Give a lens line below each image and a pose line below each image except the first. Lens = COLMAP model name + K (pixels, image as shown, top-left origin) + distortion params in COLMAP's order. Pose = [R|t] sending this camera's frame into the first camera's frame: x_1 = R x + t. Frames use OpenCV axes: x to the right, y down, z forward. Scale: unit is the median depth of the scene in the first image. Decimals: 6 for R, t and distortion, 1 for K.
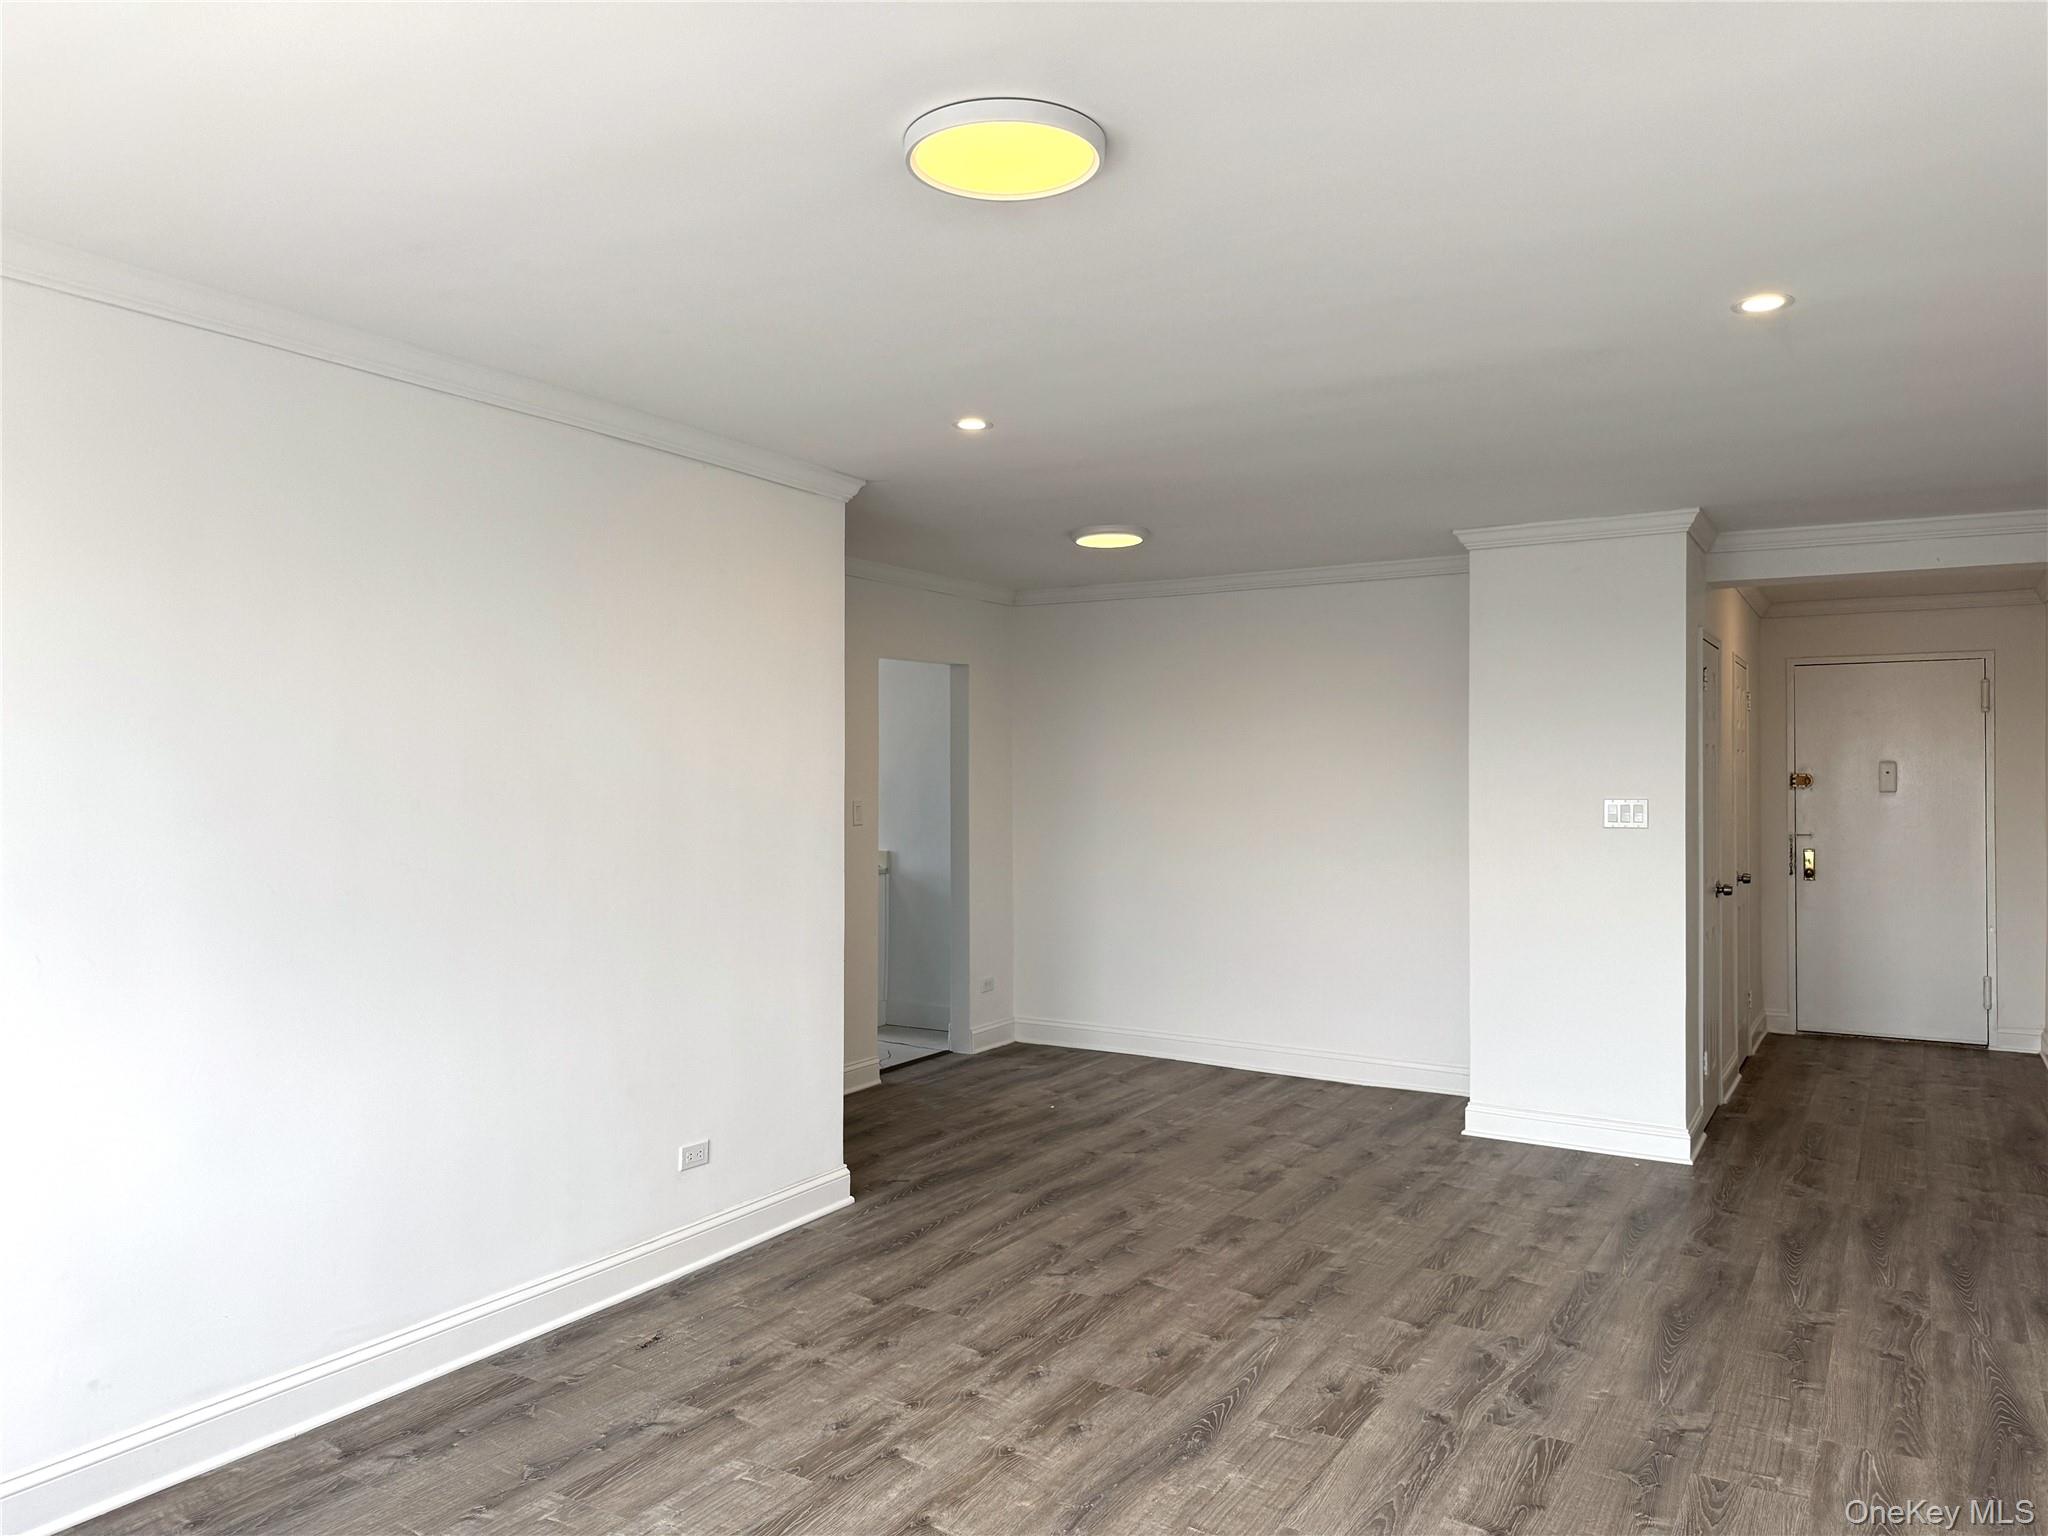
lens RADIAL K [[1435.4, 0, 1024.0], [0, 1435.4, 768.0], [0, 0, 1]] dist [-0.003763, -0.007294]
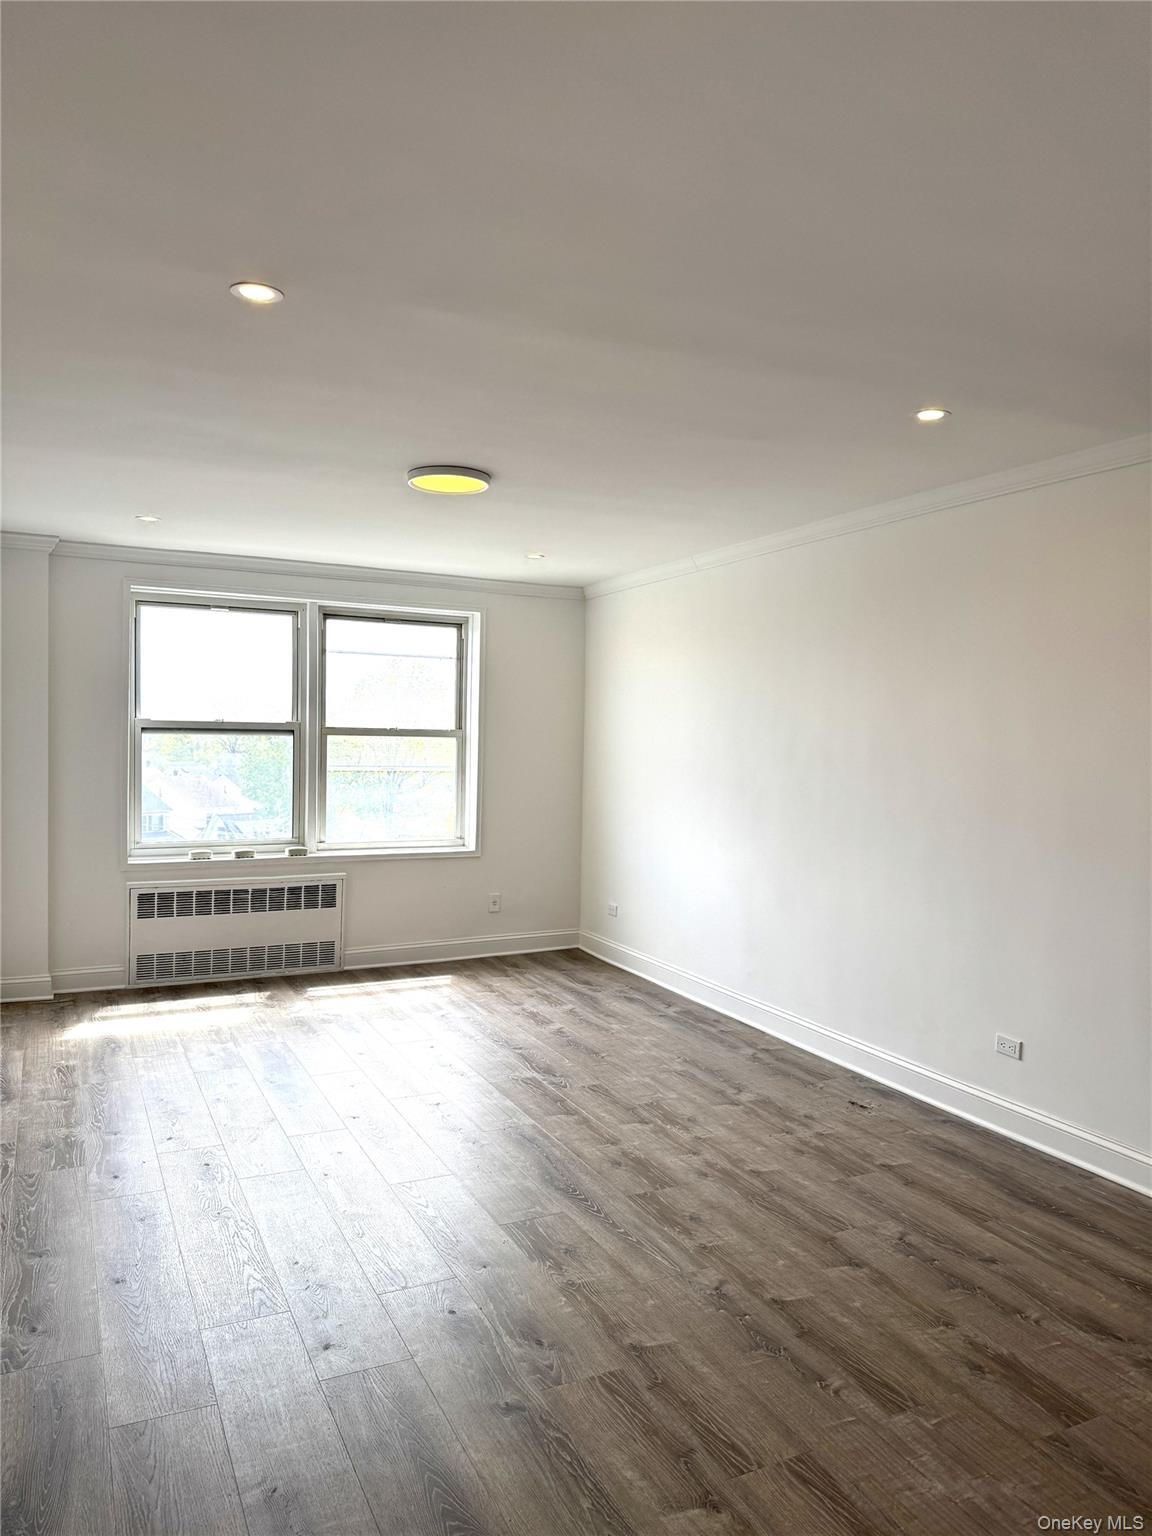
lens RADIAL K [[1068.4, 0, 576.0], [0, 1068.4, 768.0], [0, 0, 1]] dist [0.163507, -0.183578]
pose [[-0.528894, 0.026572, -0.848272, 0.898224], [-0.009510, 0.999261, 0.037231, -0.008673], [0.848634, 0.027759, -0.528251, 1.348967]]
